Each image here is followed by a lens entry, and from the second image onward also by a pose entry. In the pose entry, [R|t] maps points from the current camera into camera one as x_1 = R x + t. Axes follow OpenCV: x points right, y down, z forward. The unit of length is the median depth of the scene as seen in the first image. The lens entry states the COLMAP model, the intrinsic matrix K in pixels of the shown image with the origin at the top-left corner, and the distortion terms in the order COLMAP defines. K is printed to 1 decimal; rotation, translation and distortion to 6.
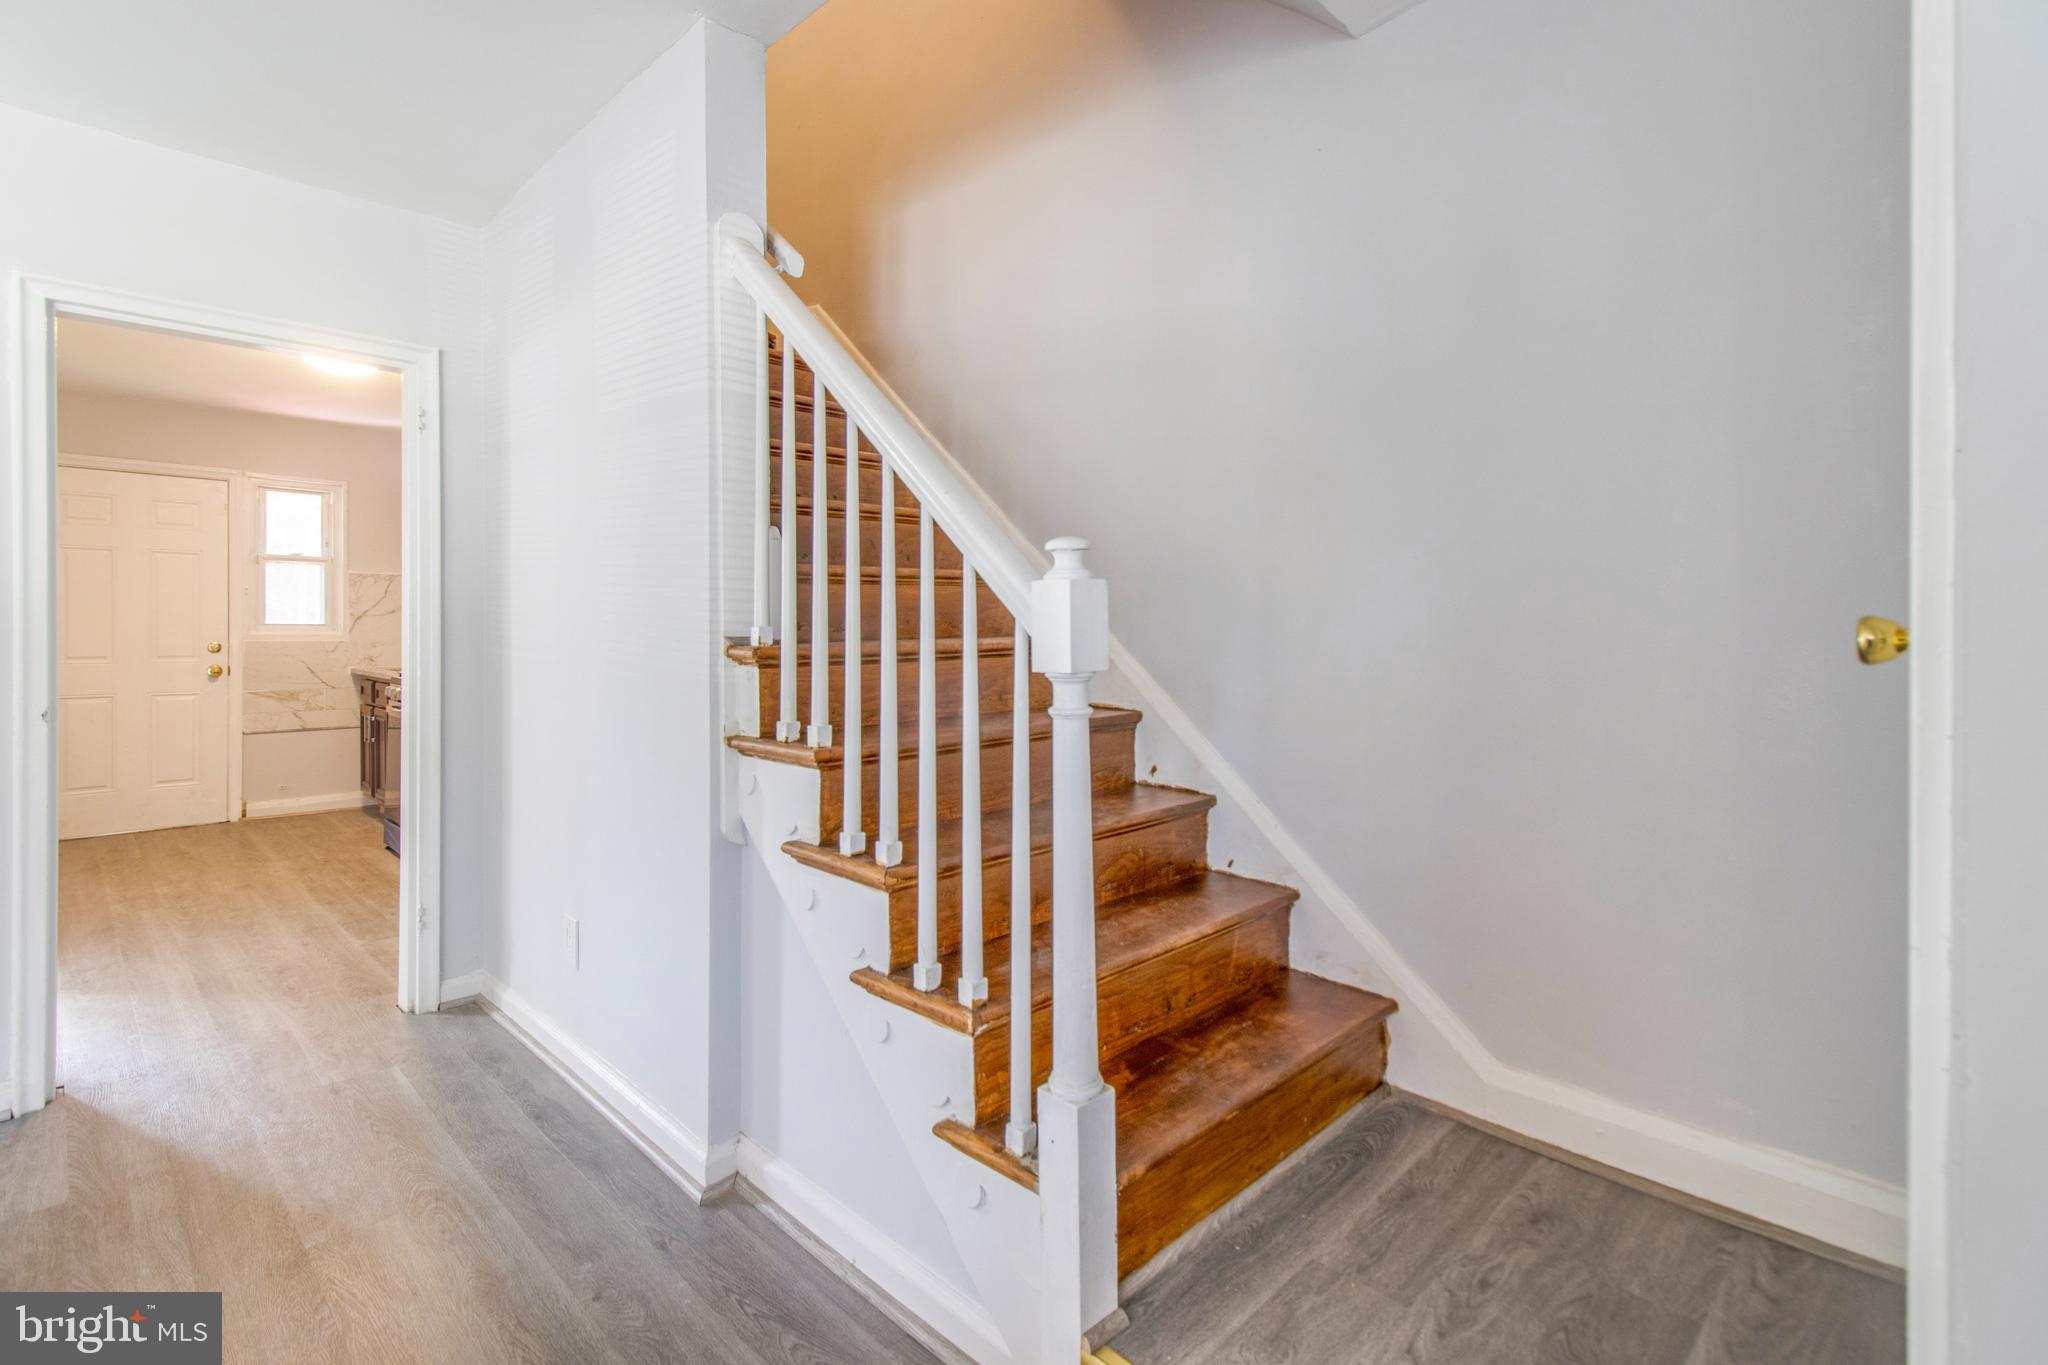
lens RADIAL K [[954.3, 0, 1047.7], [0, 954.3, 633.4], [0, 0, 1]] dist [0.013676, -0.007406]
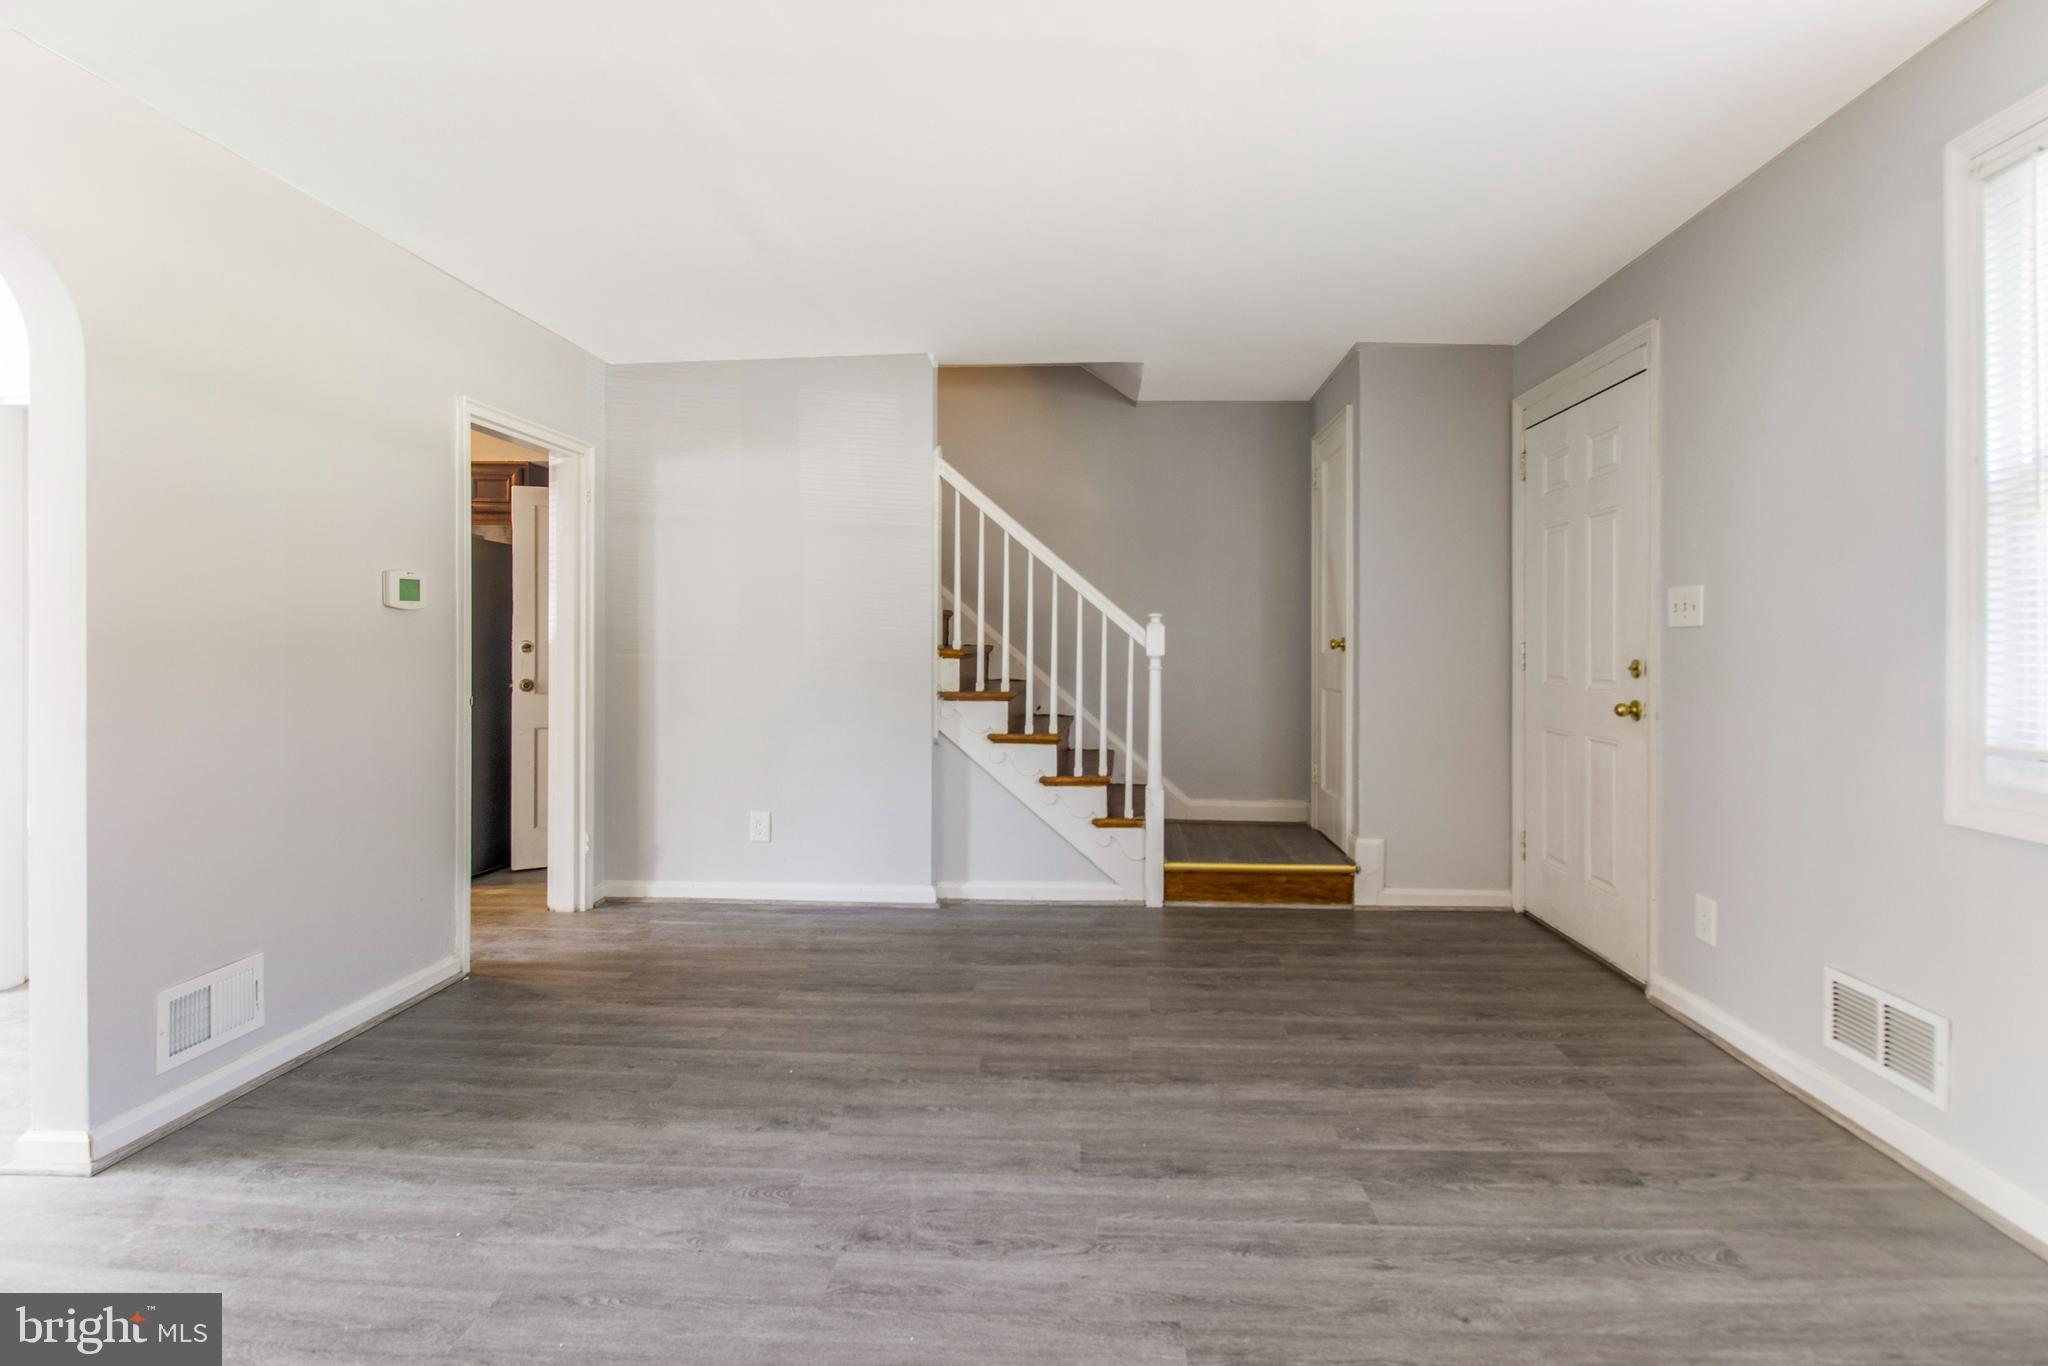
lens RADIAL K [[954.3, 0, 1059.1], [0, 954.3, 650.7], [0, 0, 1]] dist [0.013676, -0.007406]
pose [[0.761637, -0.007301, 0.647963, -1.038047], [0.001512, 0.999954, 0.009489, -0.002800], [-0.648002, -0.006247, 0.761613, -0.539988]]
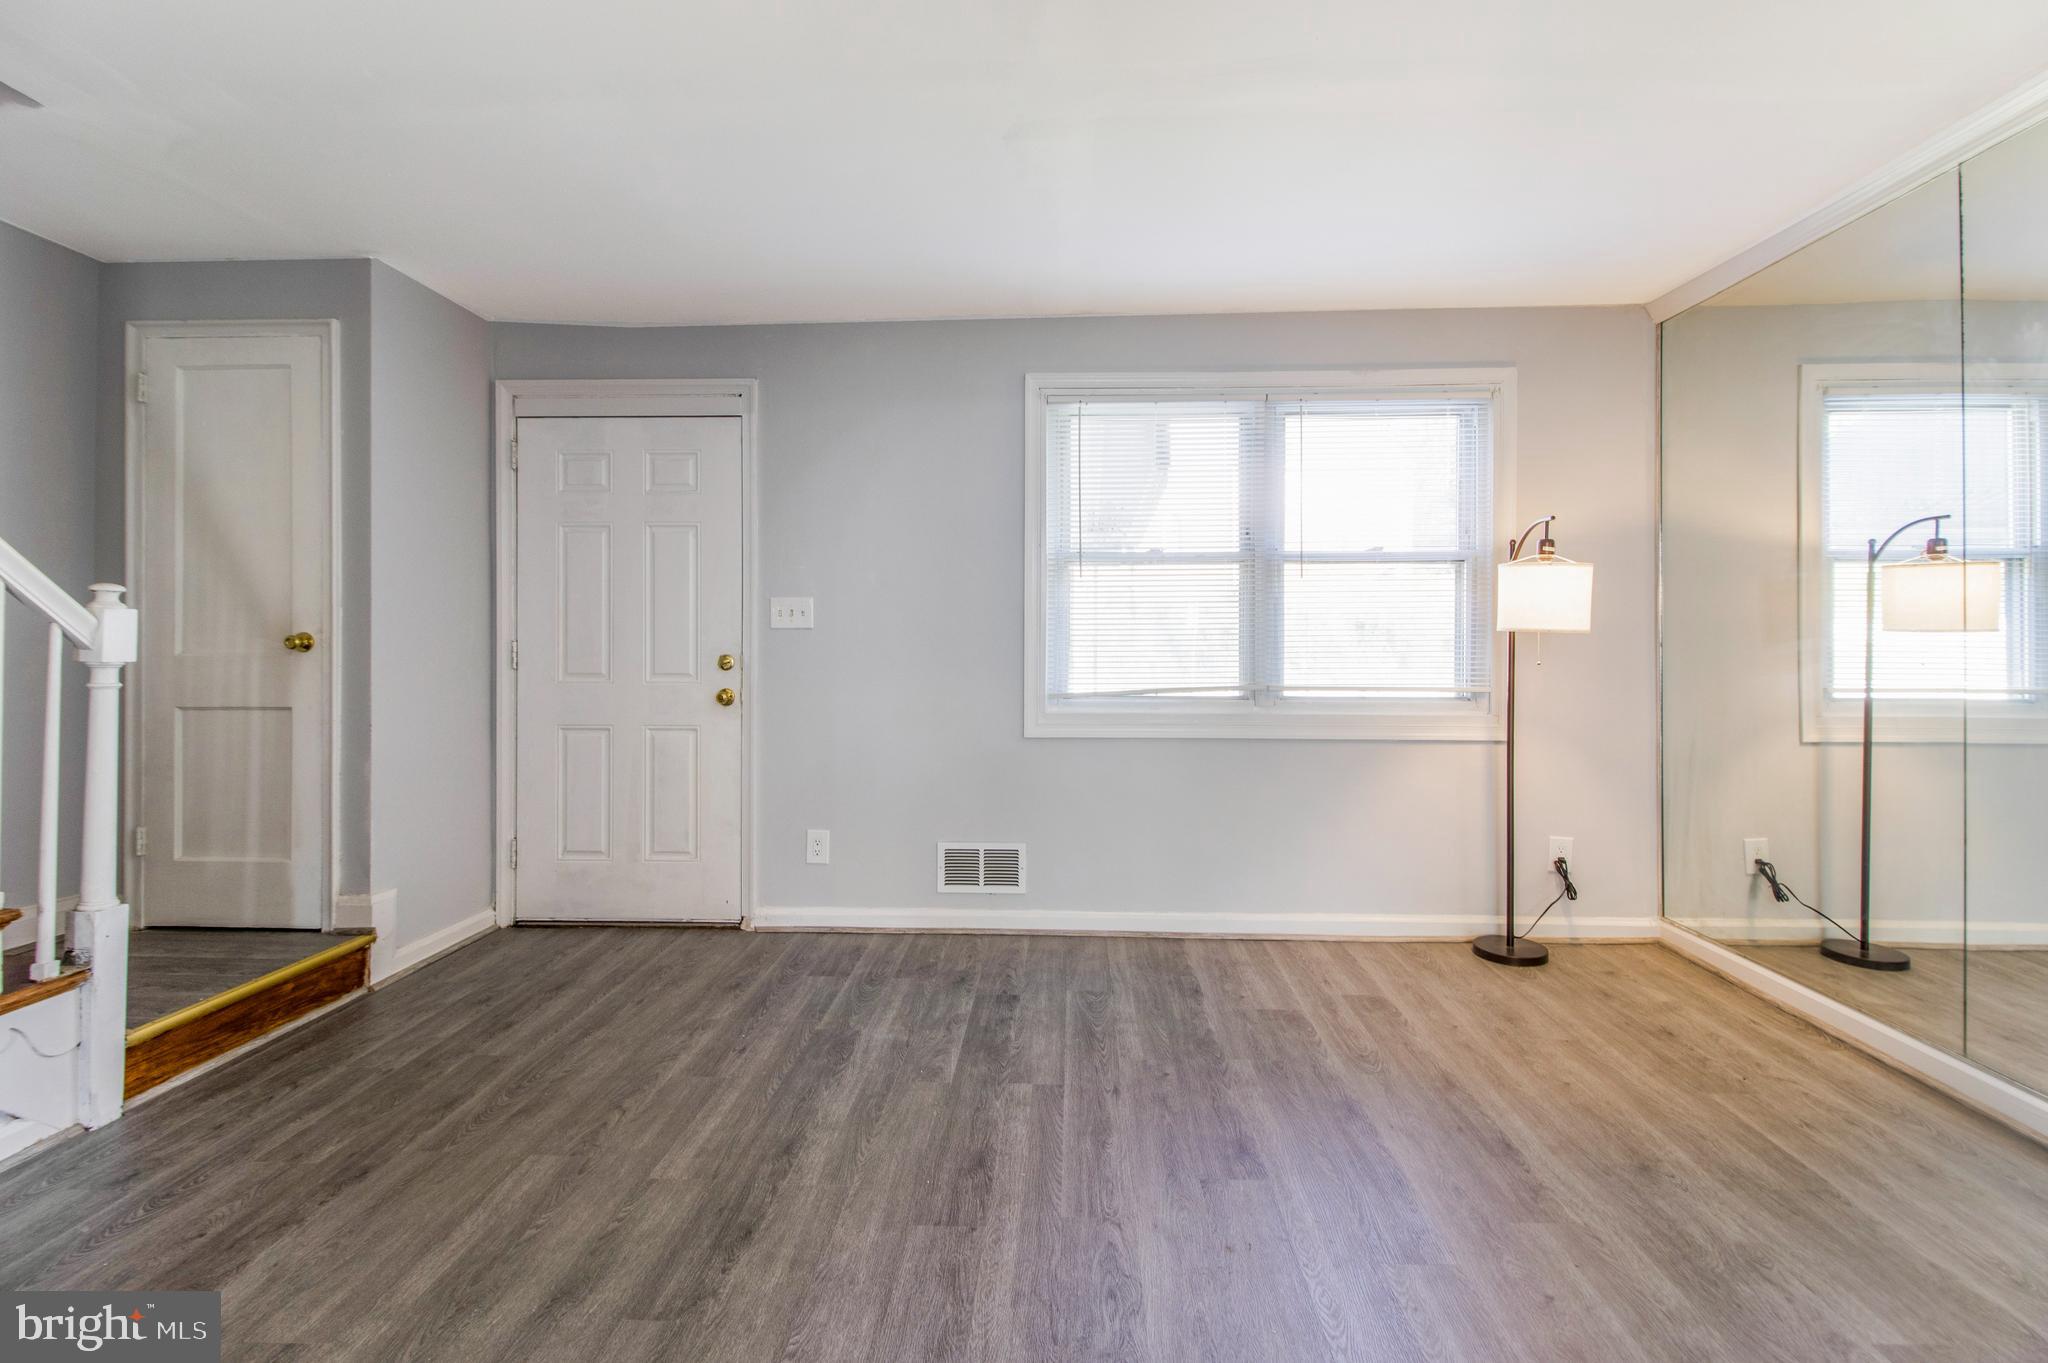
lens RADIAL K [[954.3, 0, 1005.0], [0, 954.3, 645.9], [0, 0, 1]] dist [0.013676, -0.007406]
pose [[-0.636406, -0.004358, 0.771342, -1.073180], [-0.001939, 0.999990, 0.004051, 0.000784], [-0.771352, 0.001082, -0.636408, 0.399151]]
